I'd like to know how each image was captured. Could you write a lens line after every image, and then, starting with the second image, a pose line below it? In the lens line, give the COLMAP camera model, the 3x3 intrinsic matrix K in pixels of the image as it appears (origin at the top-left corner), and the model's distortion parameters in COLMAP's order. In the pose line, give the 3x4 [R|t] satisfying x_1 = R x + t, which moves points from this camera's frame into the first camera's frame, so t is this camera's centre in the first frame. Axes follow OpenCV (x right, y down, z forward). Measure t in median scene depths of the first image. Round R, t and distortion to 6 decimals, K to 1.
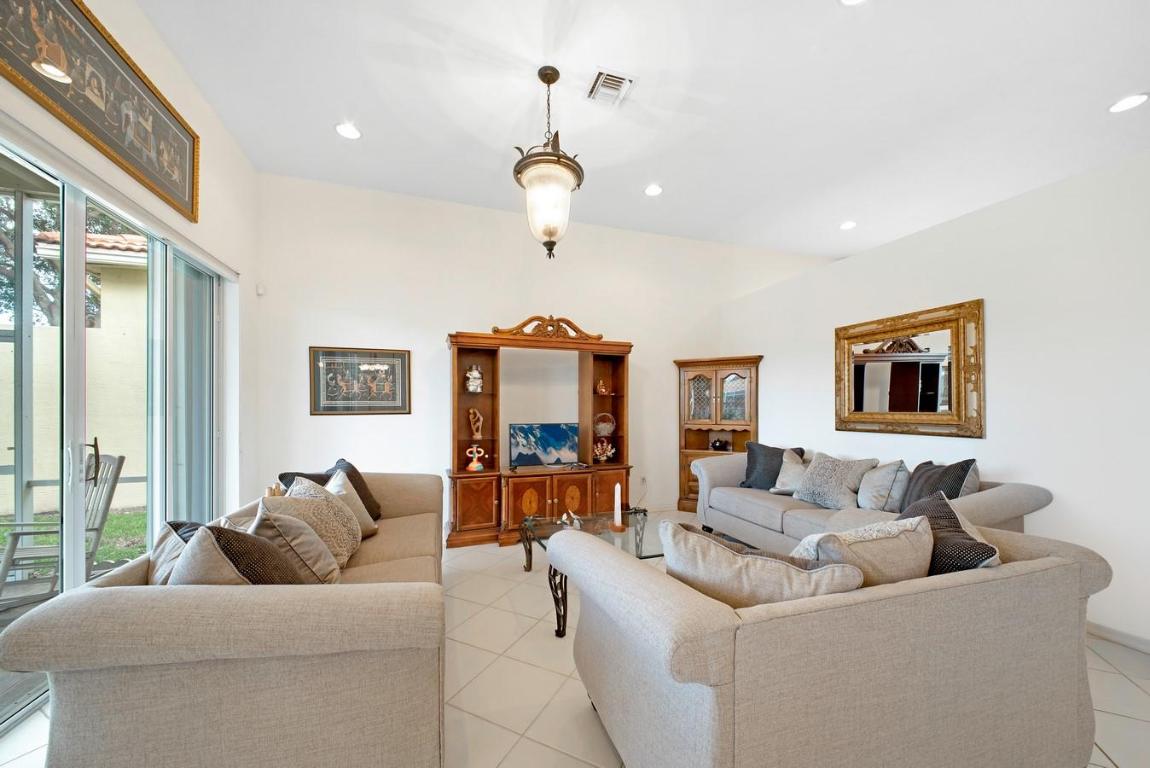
lens RADIAL K [[415.3, 0, 572.4], [0, 415.3, 410.1], [0, 0, 1]] dist [0.019032, -0.000244]
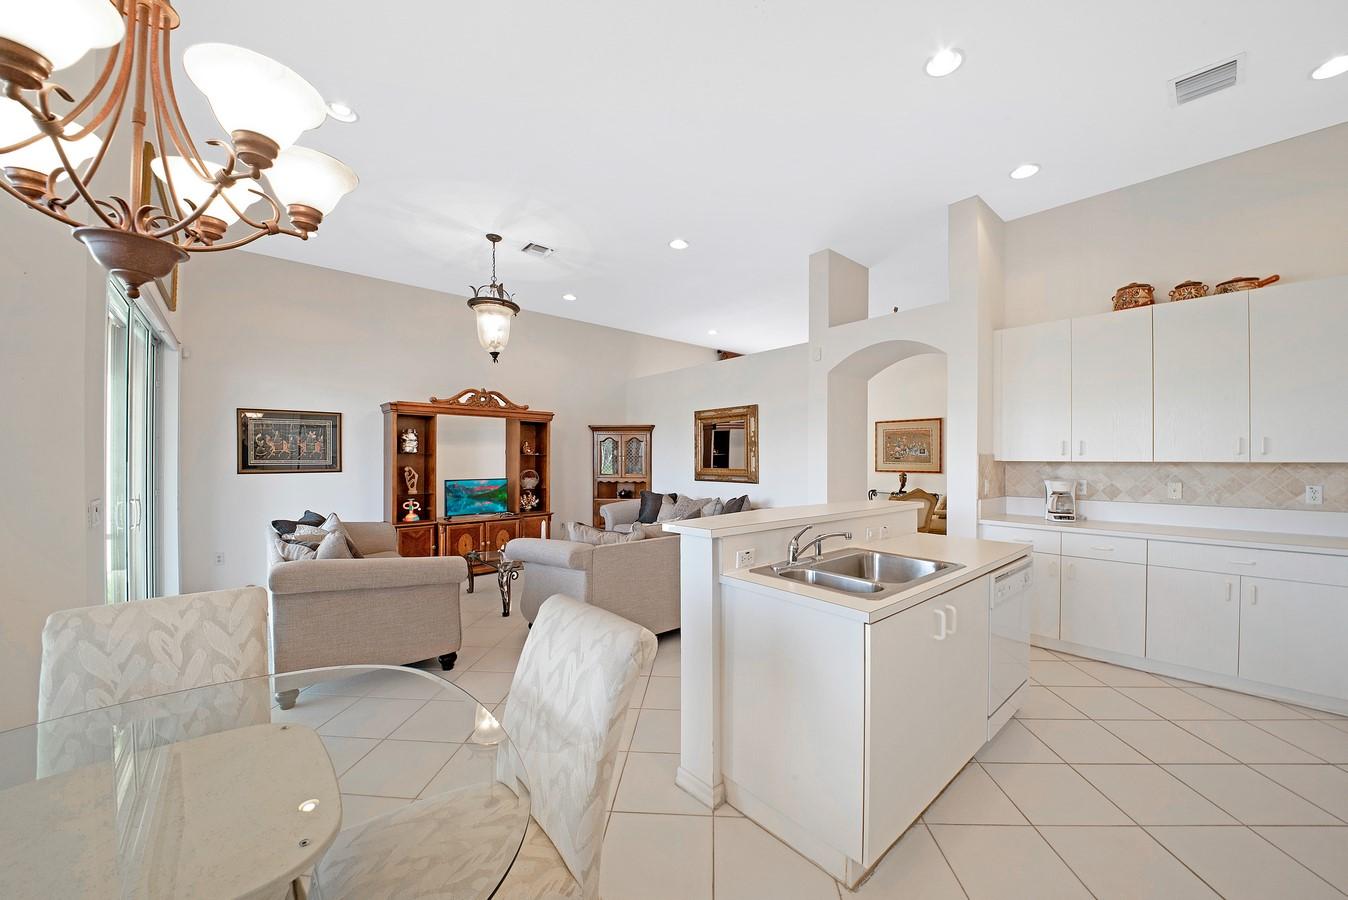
lens RADIAL K [[492.5, 0, 682.7], [0, 492.5, 460.6], [0, 0, 1]] dist [0.020650, -0.020901]
pose [[0.919593, 0.000355, 0.392871, -0.084244], [0.000236, 0.999999, -0.001456, -0.018599], [-0.392871, 0.001432, 0.919592, -0.538231]]
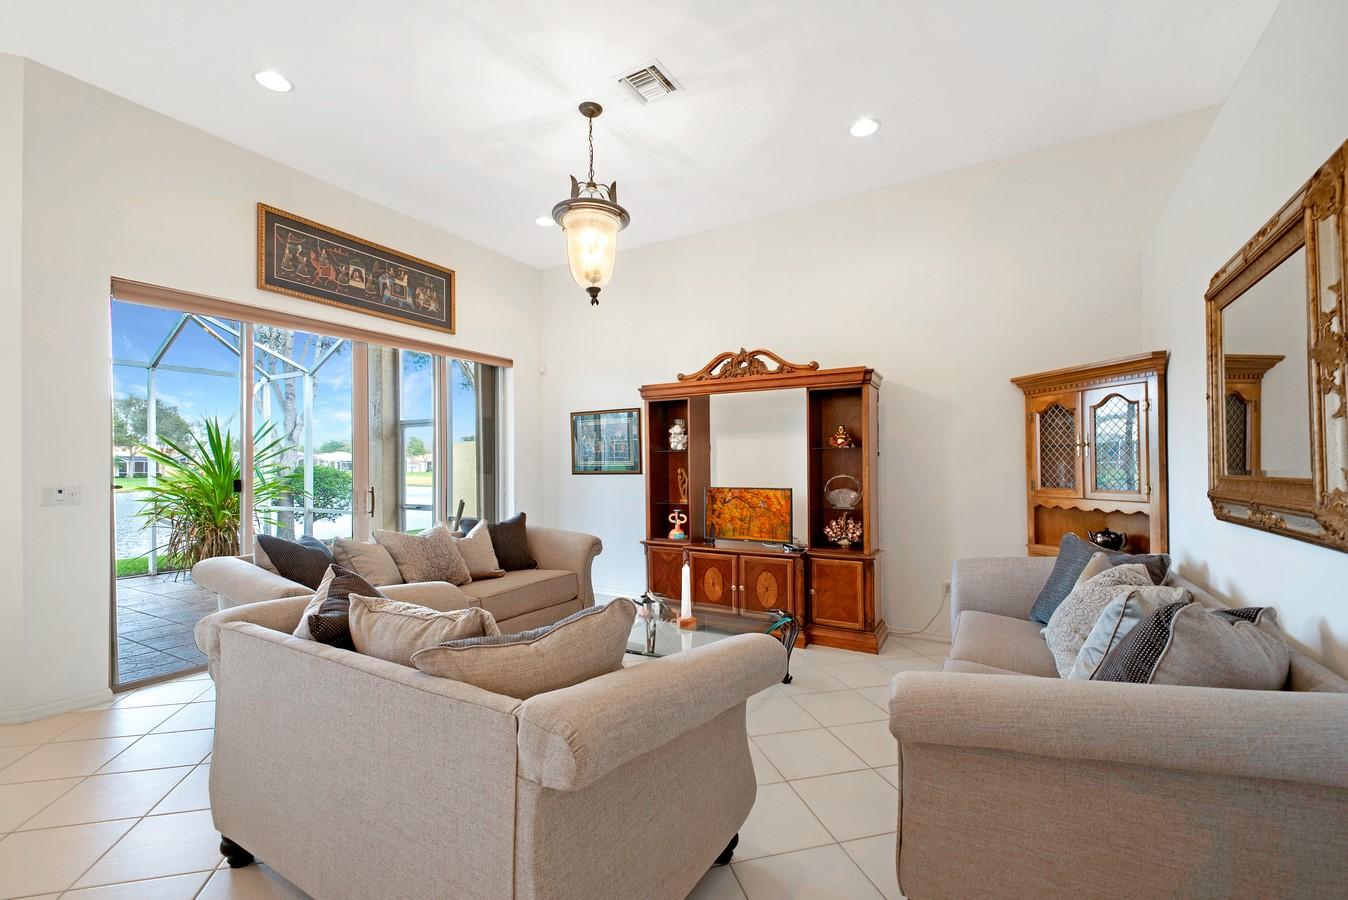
lens RADIAL K [[578.1, 0, 673.6], [0, 578.1, 462.0], [0, 0, 1]] dist [0.078742, -0.000032]
pose [[0.658611, -0.008378, -0.752437, 0.685021], [-0.000503, 0.999933, -0.011574, -0.002826], [0.752483, 0.008001, 0.658563, 0.193338]]
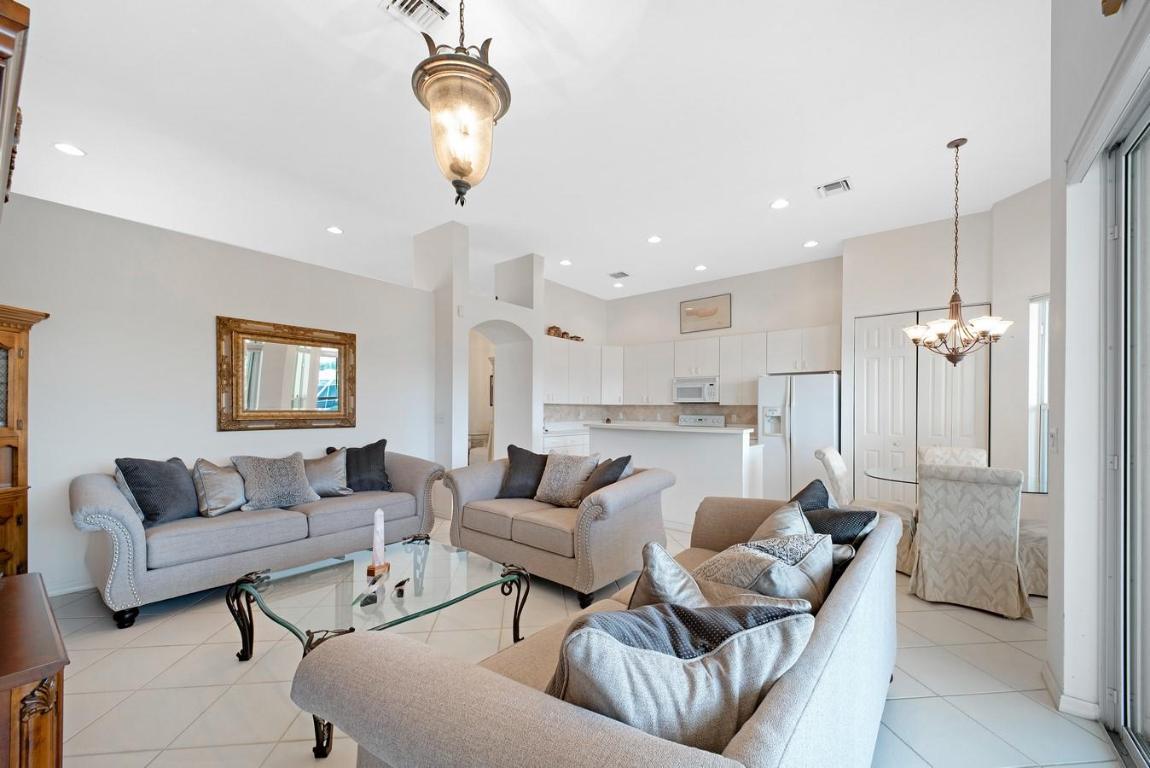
lens RADIAL K [[442.5, 0, 568.7], [0, 442.5, 407.8], [0, 0, 1]] dist [0.030554, 0.000011]
pose [[-0.529265, -0.000802, 0.848456, -0.548621], [-0.001038, 0.999999, 0.000298, -0.003053], [-0.848456, -0.000723, -0.529266, 0.821010]]
